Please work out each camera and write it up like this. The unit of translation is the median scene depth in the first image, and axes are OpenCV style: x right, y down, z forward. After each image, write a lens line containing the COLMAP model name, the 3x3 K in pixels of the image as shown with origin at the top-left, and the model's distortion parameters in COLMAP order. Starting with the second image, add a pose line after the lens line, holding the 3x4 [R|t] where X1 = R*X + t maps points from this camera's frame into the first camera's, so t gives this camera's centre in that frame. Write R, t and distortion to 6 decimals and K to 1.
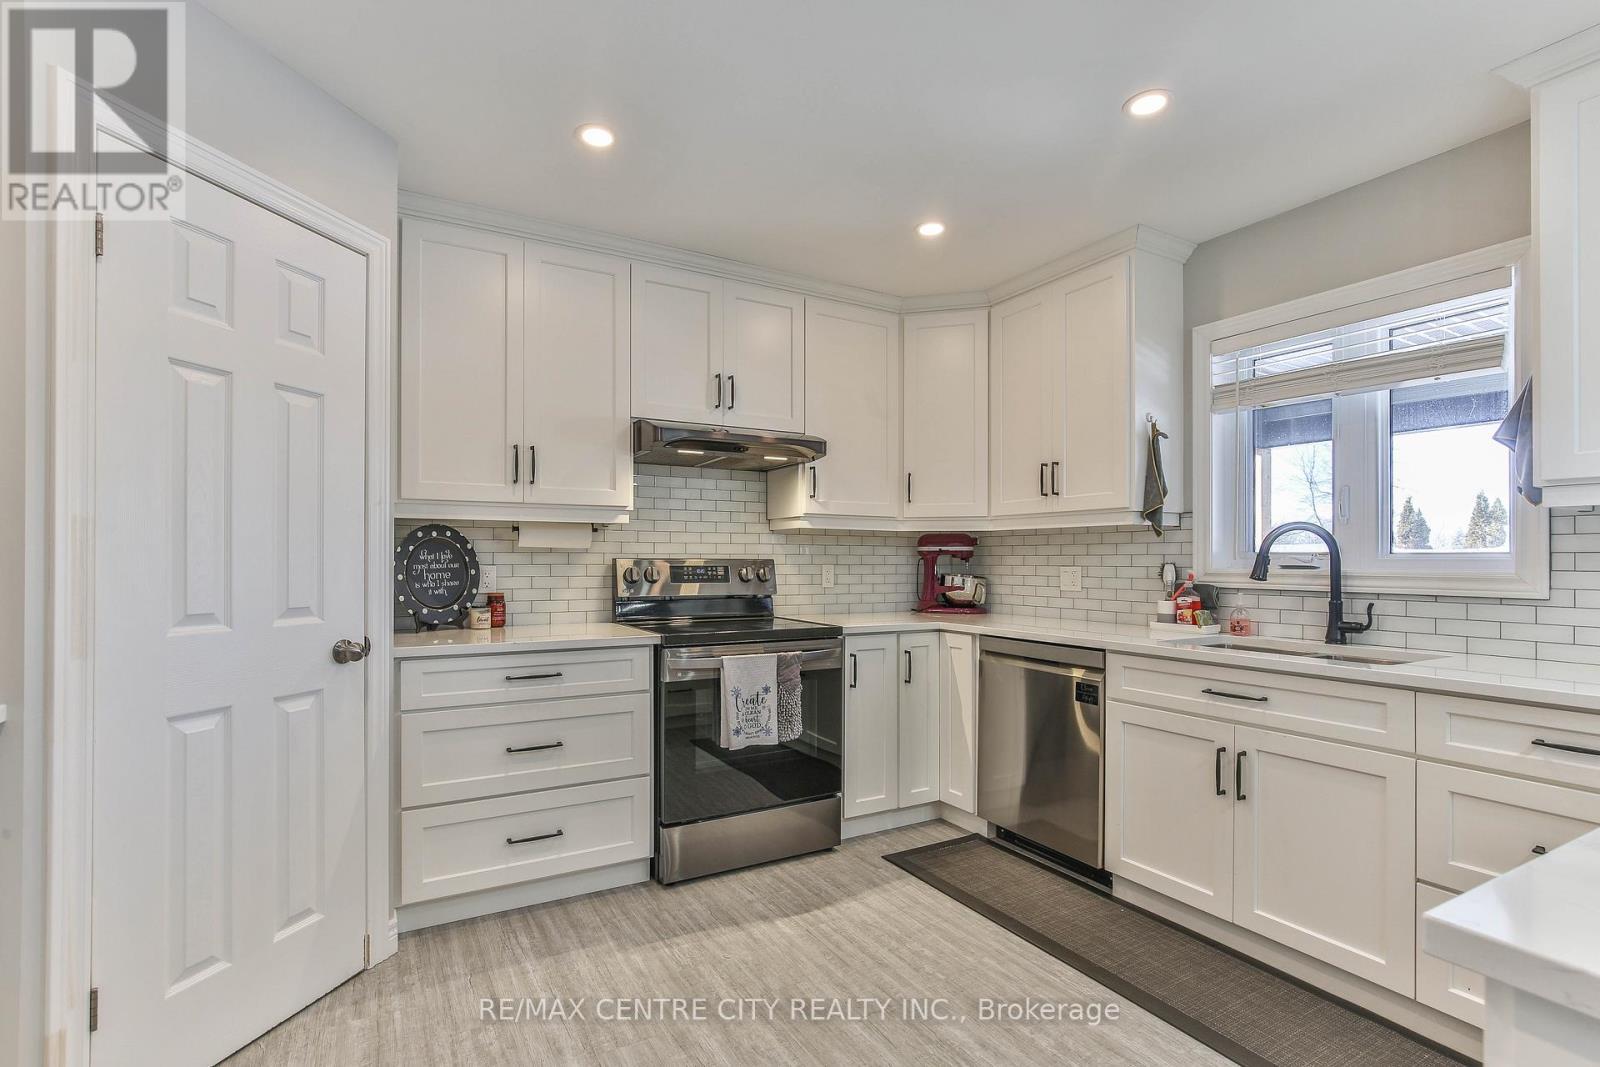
lens RADIAL K [[749.5, 0, 757.2], [0, 749.5, 556.4], [0, 0, 1]] dist [0.001055, 0.001501]
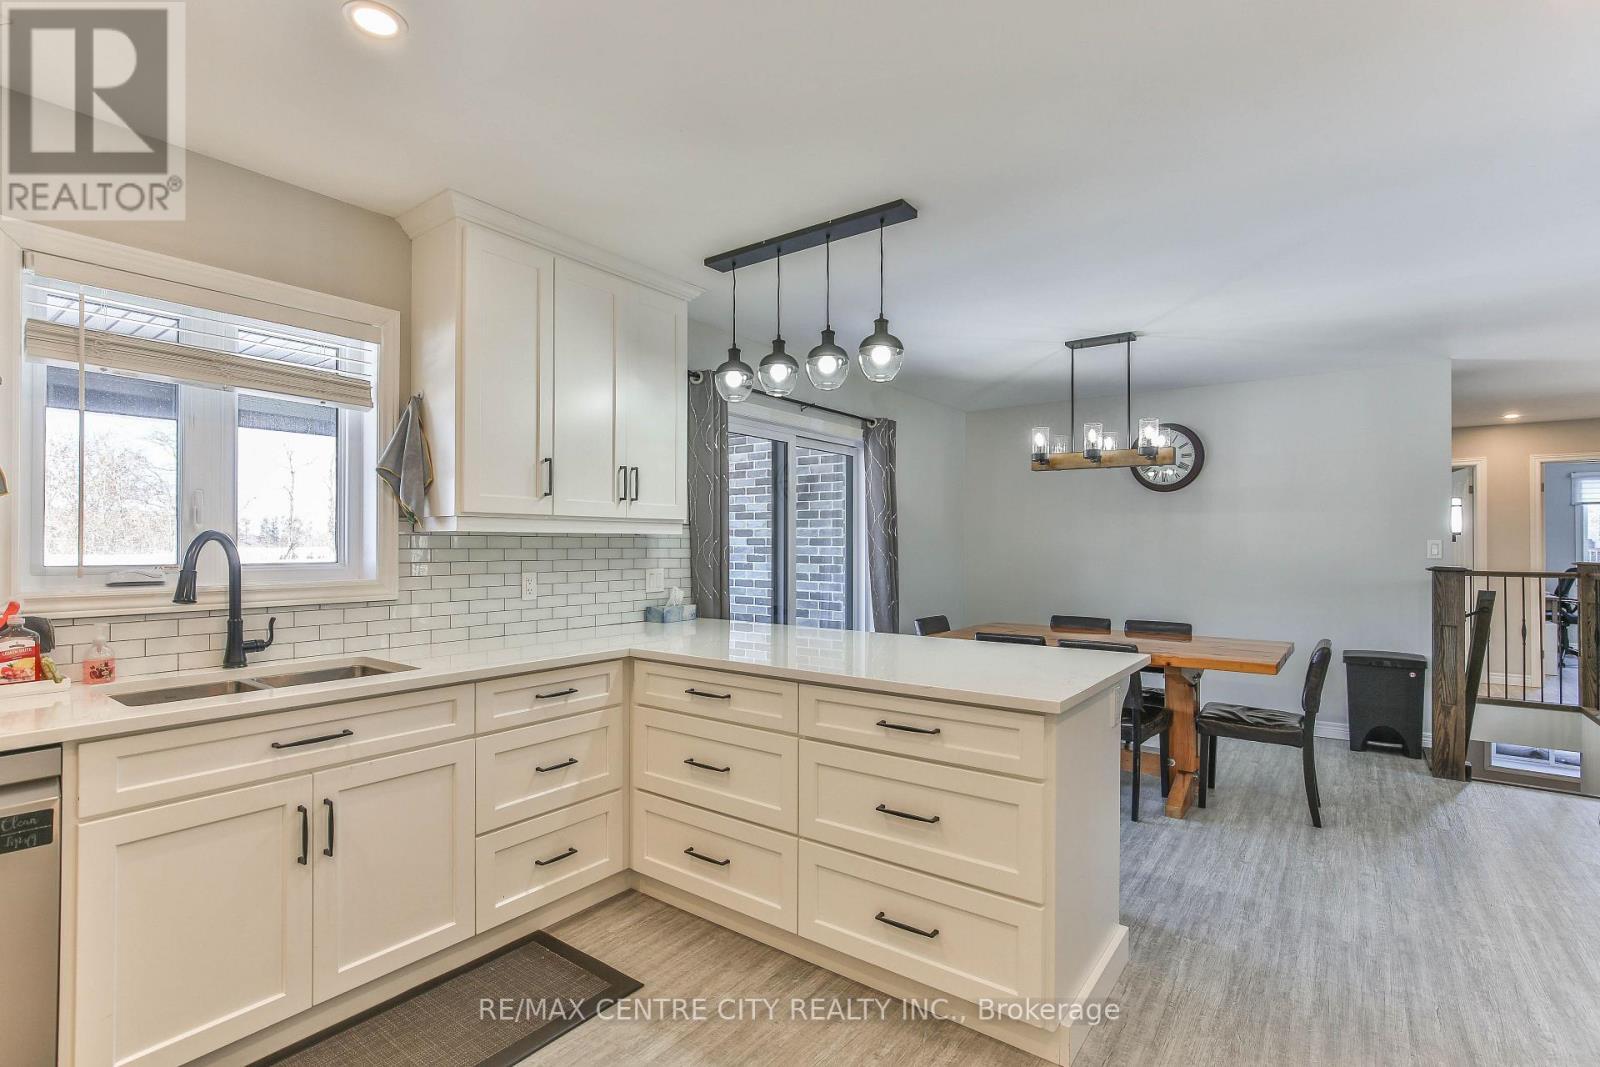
lens RADIAL K [[749.5, 0, 799.0], [0, 749.5, 542.0], [0, 0, 1]] dist [0.001055, 0.001501]
pose [[-0.424451, -0.003916, 0.905442, -0.174161], [-0.006820, 0.999976, 0.001127, -0.020595], [-0.905425, -0.005697, -0.424468, 0.405565]]
